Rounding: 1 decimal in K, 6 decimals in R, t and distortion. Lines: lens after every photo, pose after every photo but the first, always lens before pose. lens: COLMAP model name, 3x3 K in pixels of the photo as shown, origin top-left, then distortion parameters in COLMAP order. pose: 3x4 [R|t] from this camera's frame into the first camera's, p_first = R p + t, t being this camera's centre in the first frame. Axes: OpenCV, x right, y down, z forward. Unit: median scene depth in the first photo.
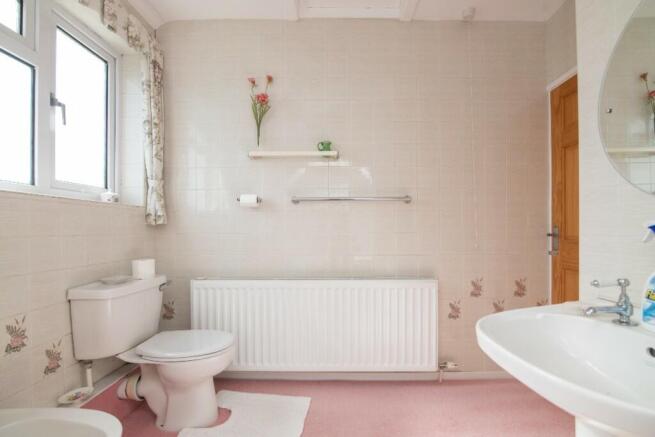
lens RADIAL K [[310.3, 0, 327.5], [0, 310.3, 218.5], [0, 0, 1]] dist [-0.001965, -0.000681]
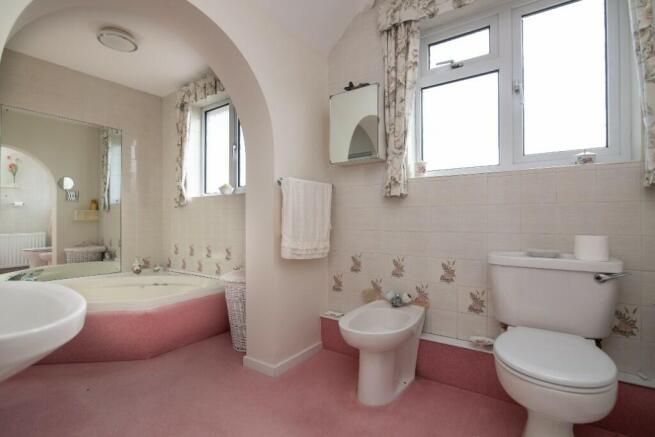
lens RADIAL K [[310.3, 0, 327.5], [0, 310.3, 218.5], [0, 0, 1]] dist [-0.001965, -0.000681]
pose [[-0.546198, -0.033854, -0.836972, 0.403043], [-0.006791, 0.999329, -0.035988, 0.140890], [0.837629, -0.013973, -0.546061, 1.009432]]
